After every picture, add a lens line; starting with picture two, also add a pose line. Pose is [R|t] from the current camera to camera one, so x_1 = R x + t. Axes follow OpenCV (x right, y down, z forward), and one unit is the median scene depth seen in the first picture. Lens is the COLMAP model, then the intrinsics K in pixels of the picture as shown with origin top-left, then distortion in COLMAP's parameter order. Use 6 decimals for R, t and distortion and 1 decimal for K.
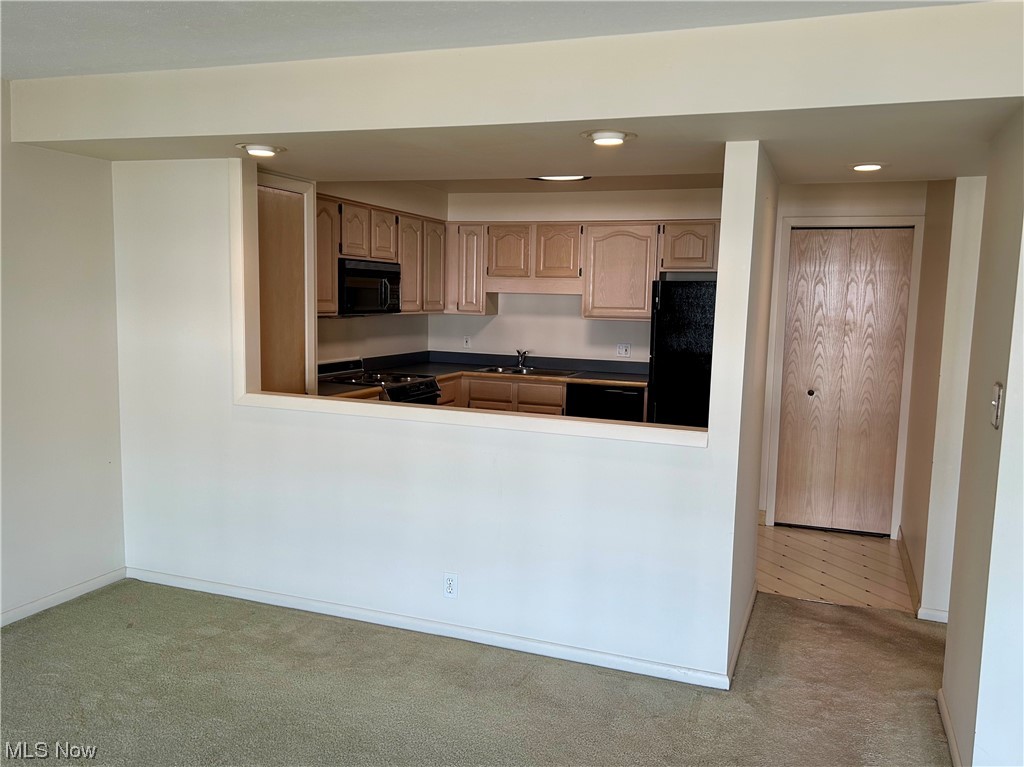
lens RADIAL K [[831.6, 0, 533.3], [0, 831.6, 390.9], [0, 0, 1]] dist [-0.000894, -0.008887]
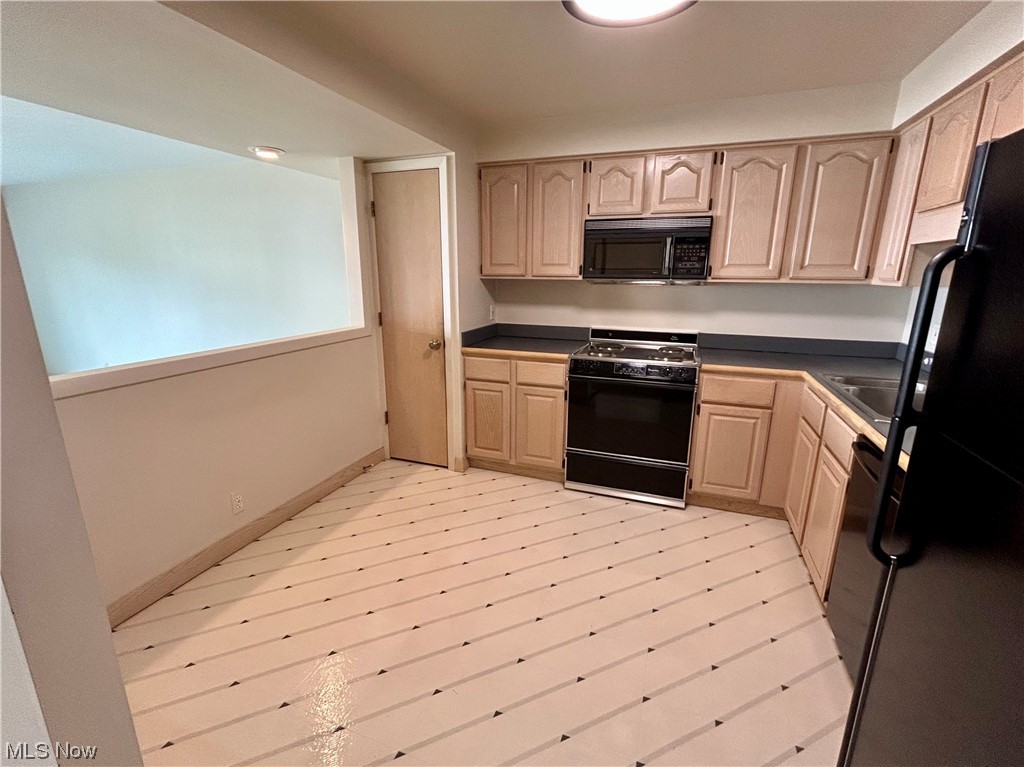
lens RADIAL K [[471.1, 0, 512.0], [0, 471.1, 383.5], [0, 0, 1]] dist [-0.000156, -0.000004]
pose [[-0.012034, 0.226246, -0.973996, 0.351834], [-0.113865, 0.967420, 0.226126, -0.089218], [0.993423, 0.113626, 0.014120, 0.926446]]
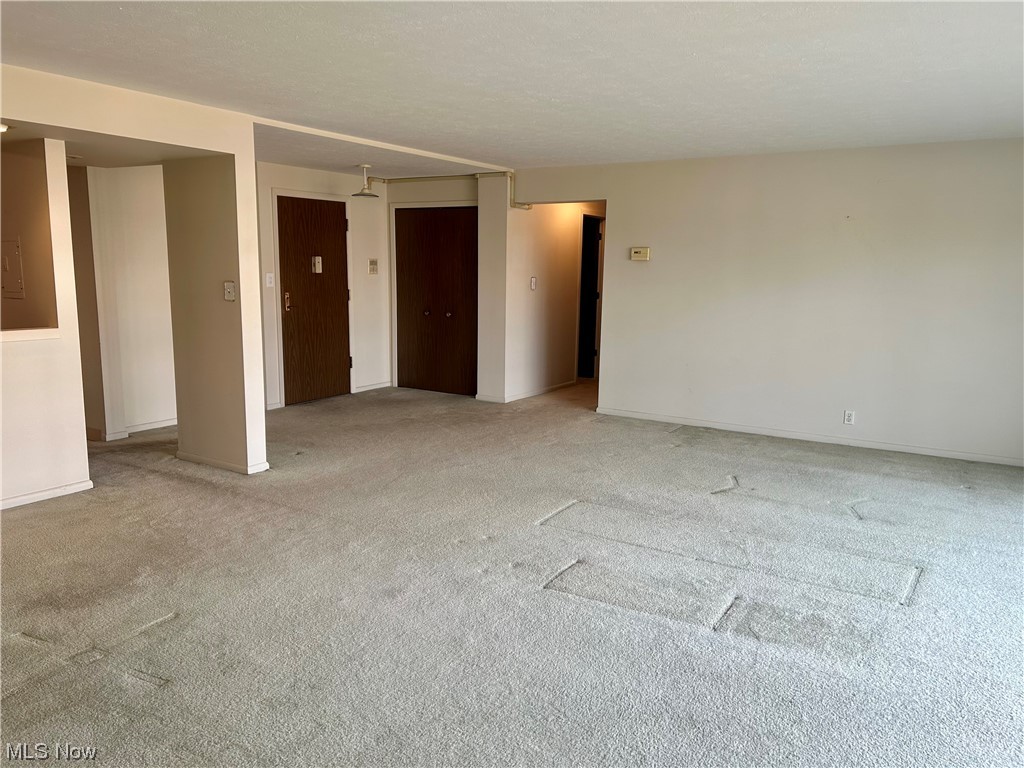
lens RADIAL K [[771.0, 0, 520.2], [0, 771.0, 383.0], [0, 0, 1]] dist [0.032933, -0.001607]
pose [[0.187857, -0.169081, 0.967533, -0.604408], [0.101444, 0.983143, 0.152113, 0.009416], [-0.976944, 0.069575, 0.201843, -0.070582]]
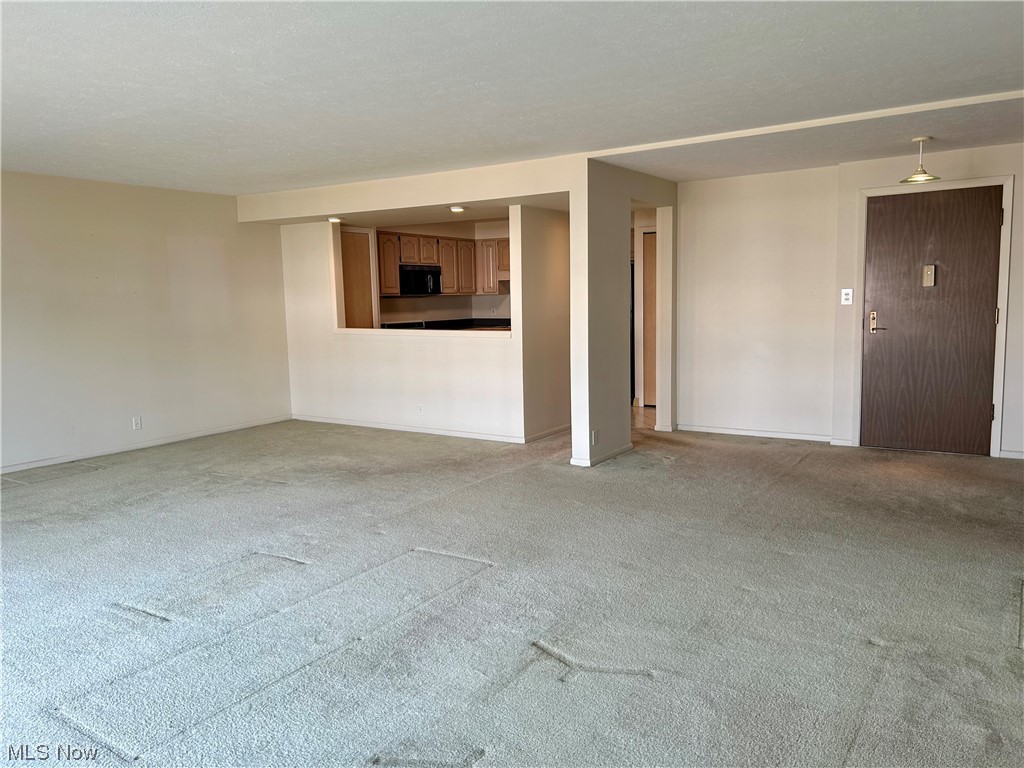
lens RADIAL K [[771.0, 0, 520.2], [0, 771.0, 383.0], [0, 0, 1]] dist [0.032933, -0.001607]
pose [[0.974100, -0.019497, -0.225277, 0.416234], [0.019169, 0.999810, -0.003642, 0.117911], [0.225305, -0.000771, 0.974288, -0.631109]]
